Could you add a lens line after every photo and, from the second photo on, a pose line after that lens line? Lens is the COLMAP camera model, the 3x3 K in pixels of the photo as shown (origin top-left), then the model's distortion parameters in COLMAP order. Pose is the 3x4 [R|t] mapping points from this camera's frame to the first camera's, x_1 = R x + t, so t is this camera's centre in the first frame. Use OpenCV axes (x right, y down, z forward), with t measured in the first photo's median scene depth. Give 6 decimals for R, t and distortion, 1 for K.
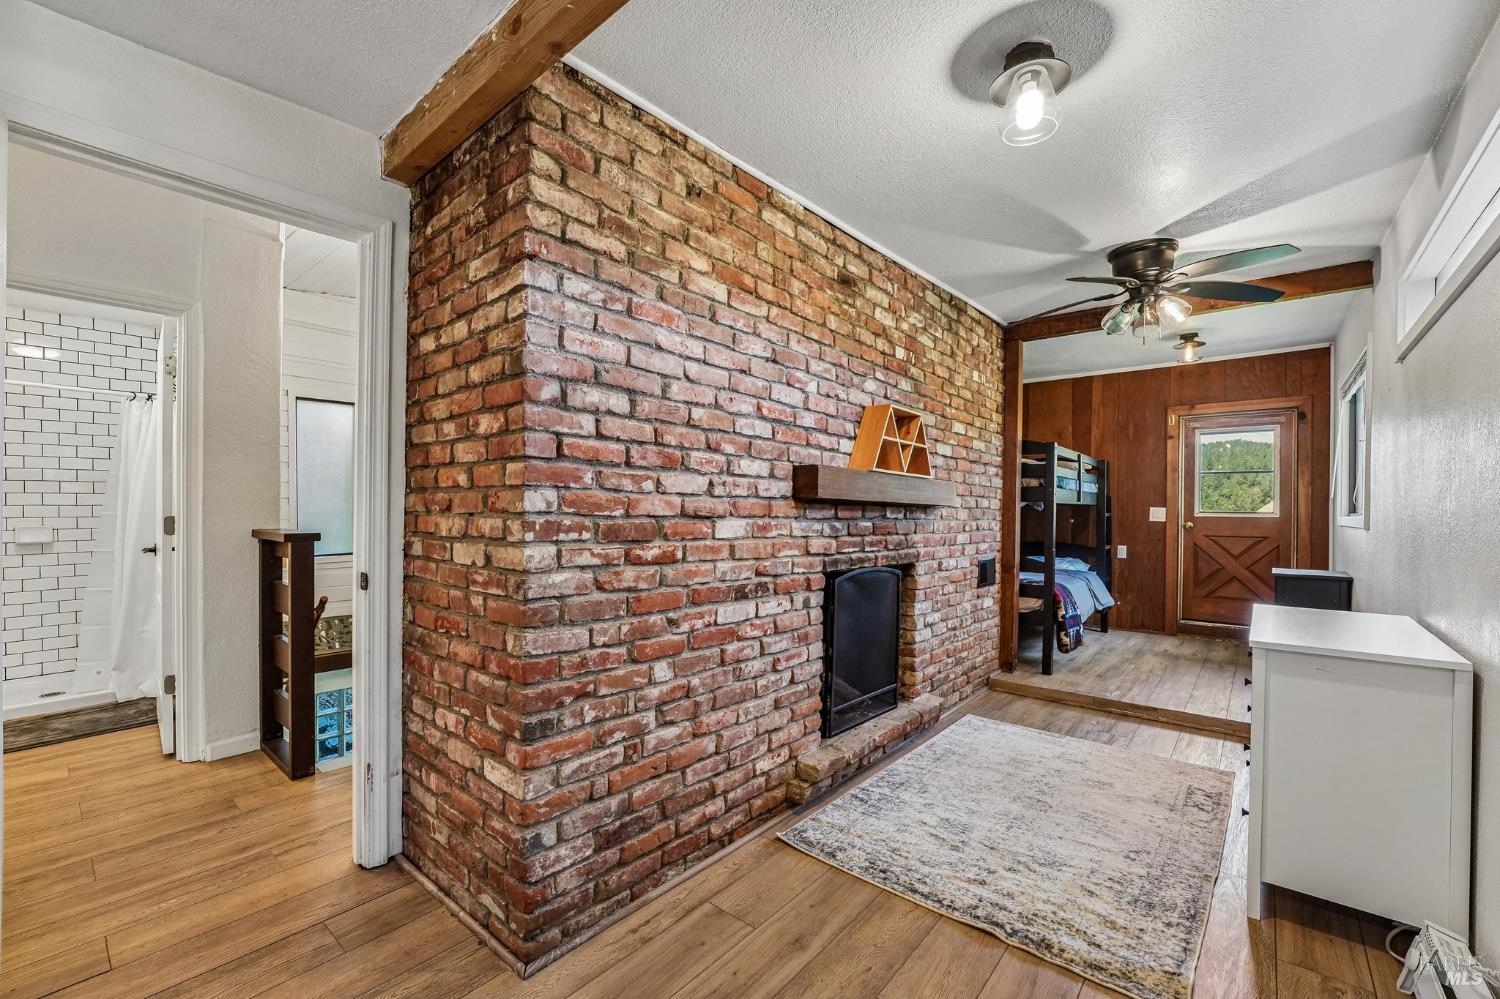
lens RADIAL K [[615.5, 0, 736.0], [0, 615.5, 508.7], [0, 0, 1]] dist [-0.027587, 0.003655]
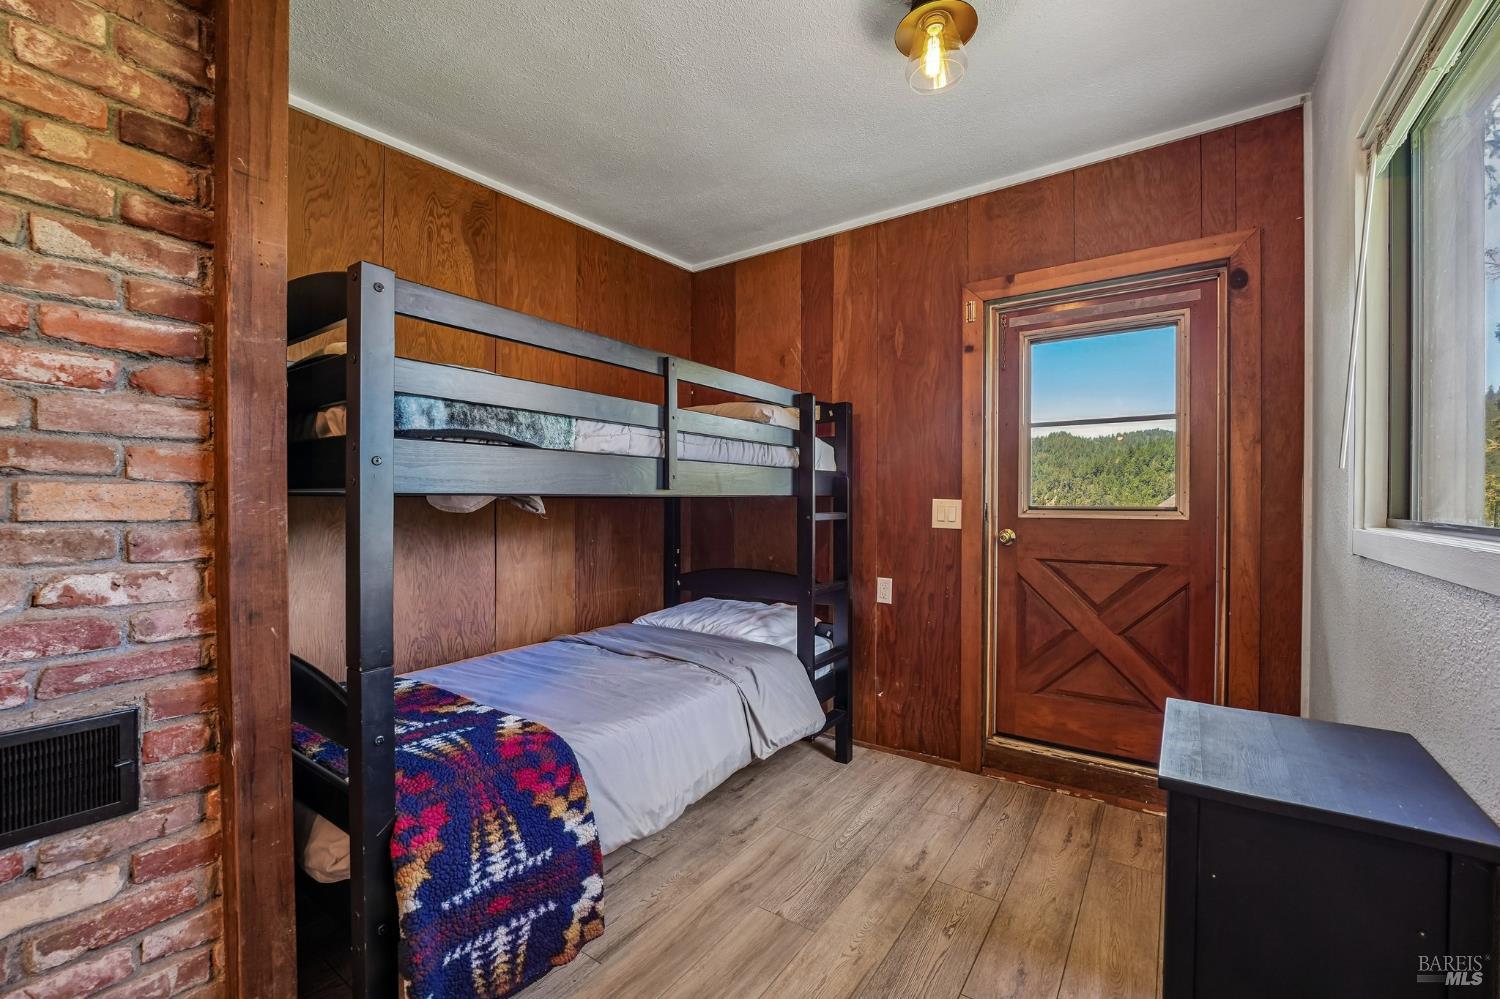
lens RADIAL K [[615.5, 0, 732.3], [0, 615.5, 503.6], [0, 0, 1]] dist [-0.027587, 0.003655]
pose [[0.996990, -0.010580, 0.076800, 0.649074], [0.009767, 0.999892, 0.010953, -0.006807], [-0.076908, -0.010170, 0.996986, 0.710083]]
